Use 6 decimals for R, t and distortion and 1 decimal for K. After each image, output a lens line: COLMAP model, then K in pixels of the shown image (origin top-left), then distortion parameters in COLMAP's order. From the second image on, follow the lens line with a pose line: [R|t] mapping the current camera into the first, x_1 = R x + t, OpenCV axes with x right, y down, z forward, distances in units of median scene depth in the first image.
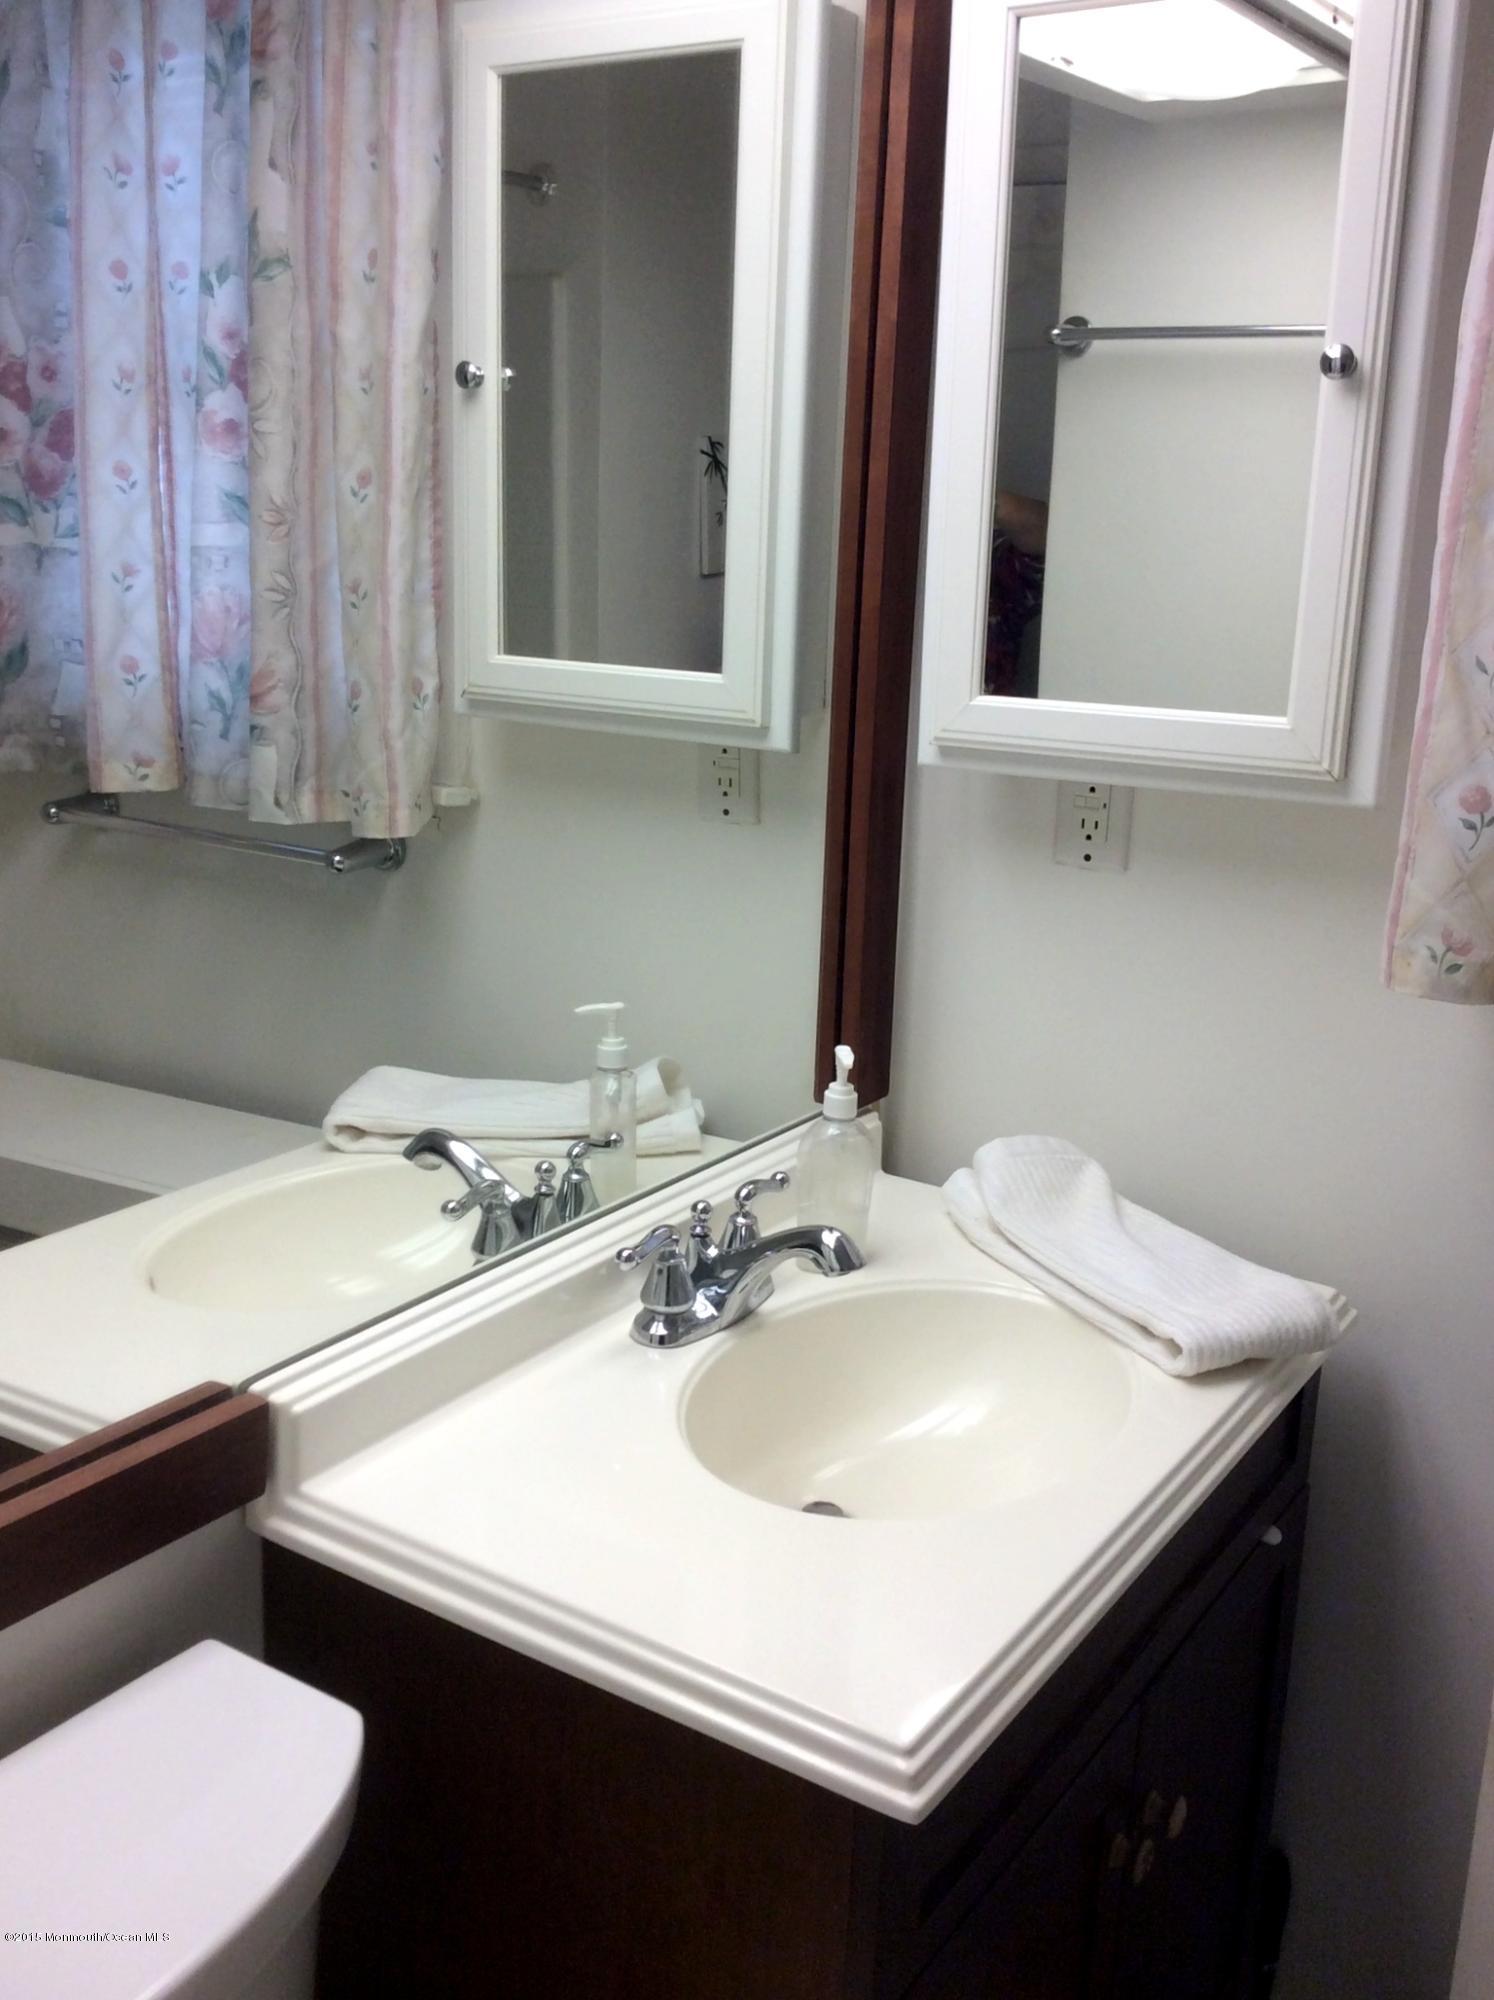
lens RADIAL K [[2008.0, 0, 745.7], [0, 2008.0, 1057.2], [0, 0, 1]] dist [0.161364, -0.371297]
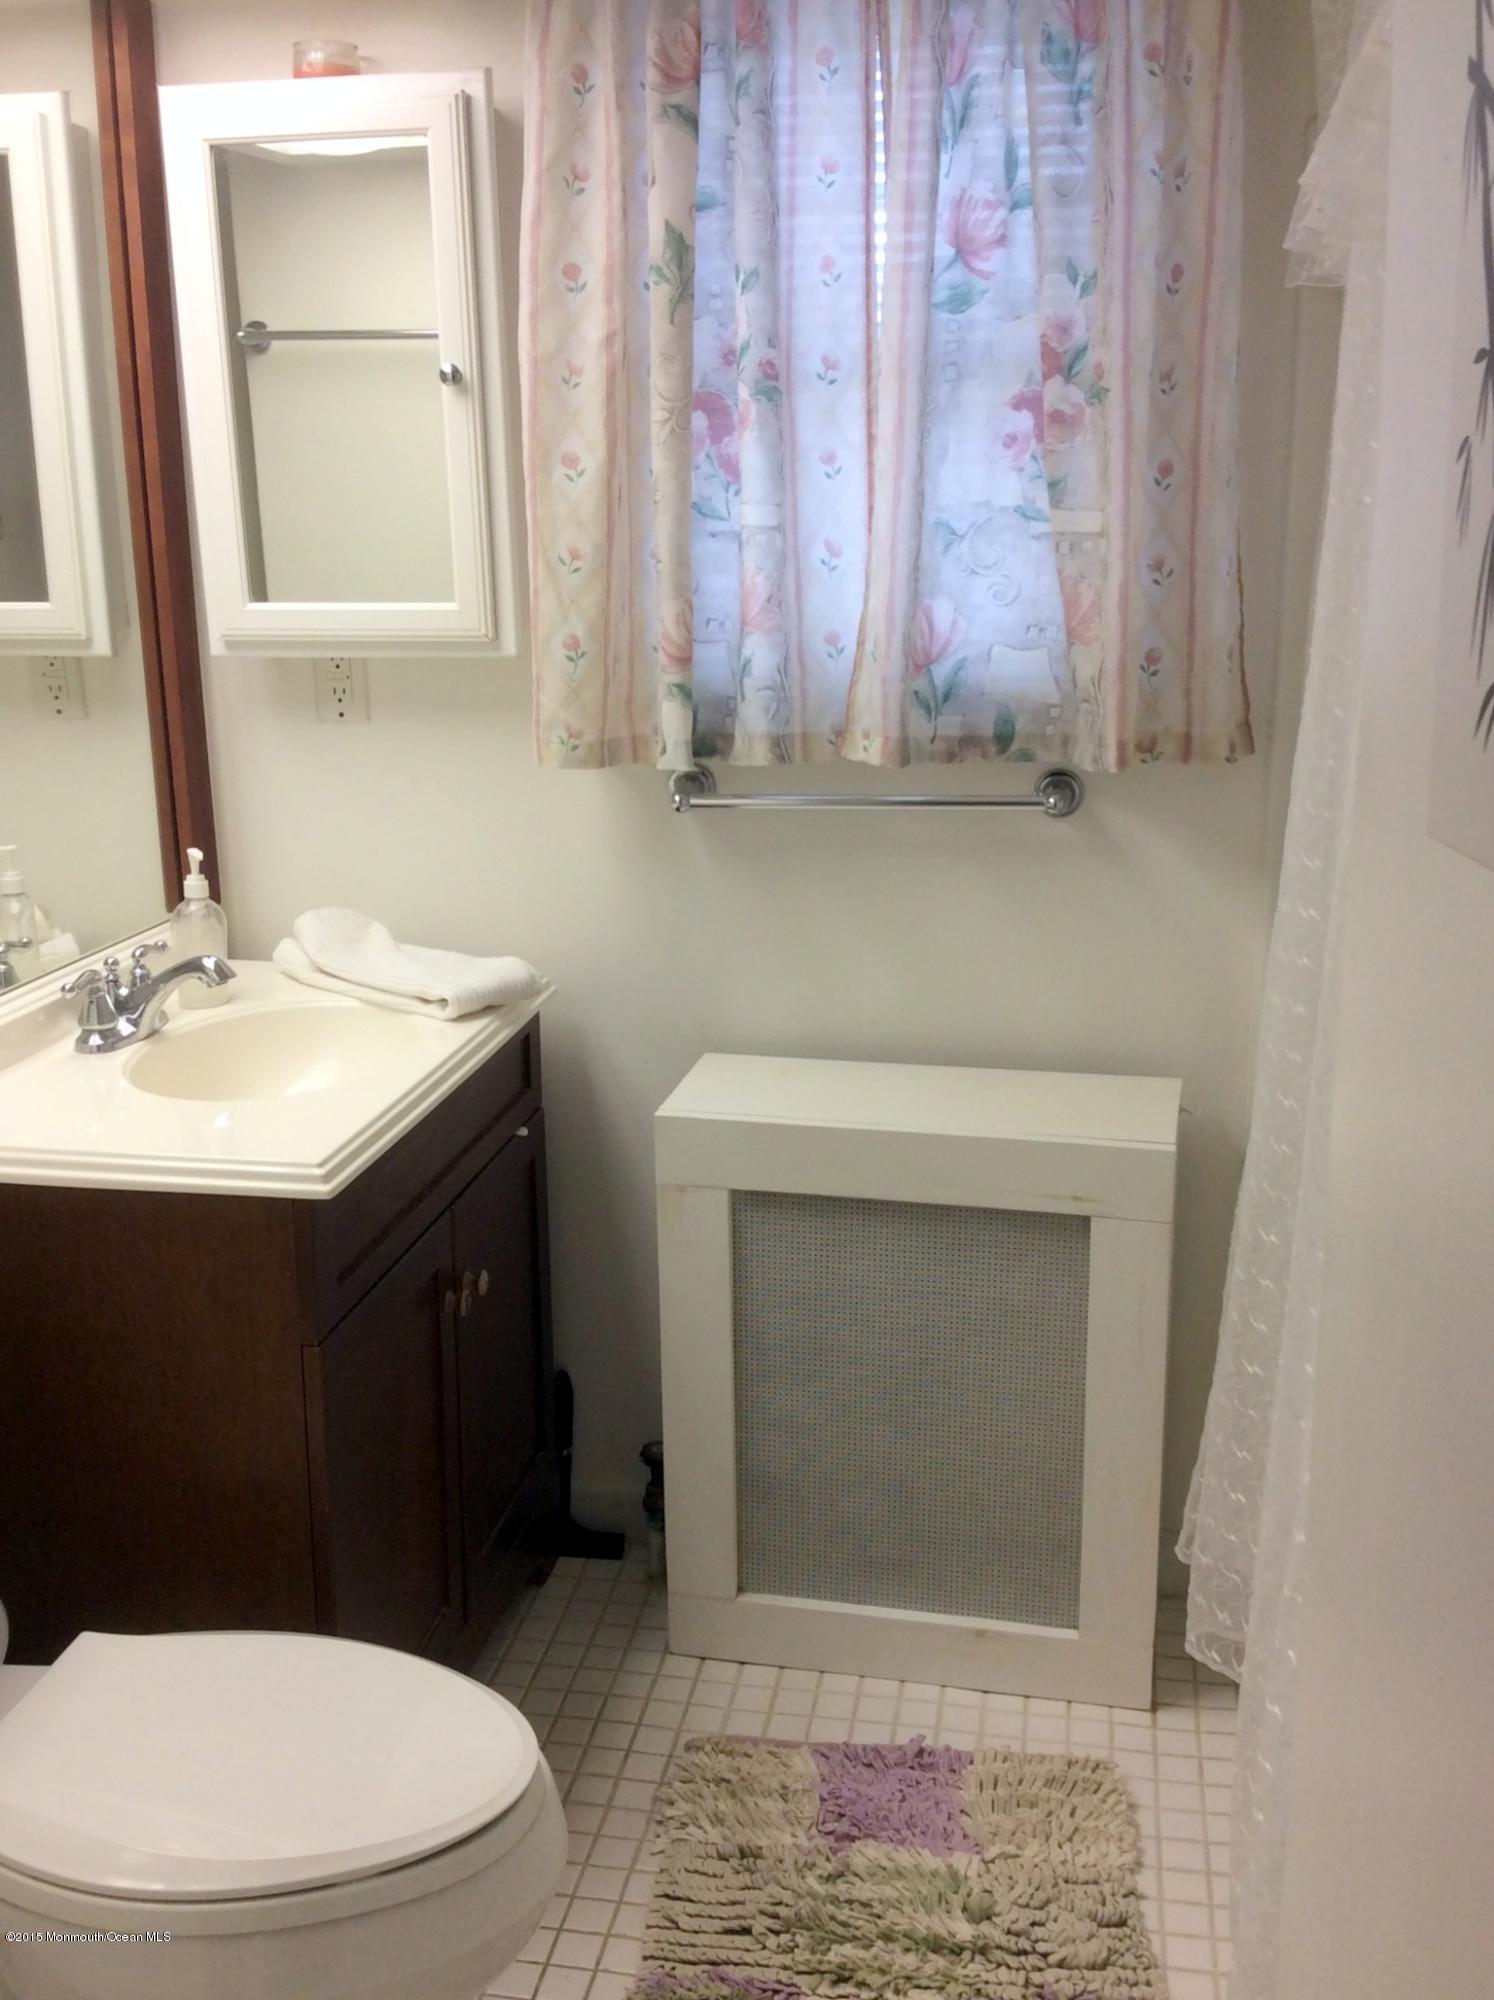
lens RADIAL K [[2008.0, 0, 745.7], [0, 2008.0, 1057.2], [0, 0, 1]] dist [0.161364, -0.371297]
pose [[0.926761, -0.140269, 0.348480, -0.119931], [0.136535, 0.990003, 0.035385, 0.155156], [-0.349960, 0.014787, 0.936648, -0.537211]]
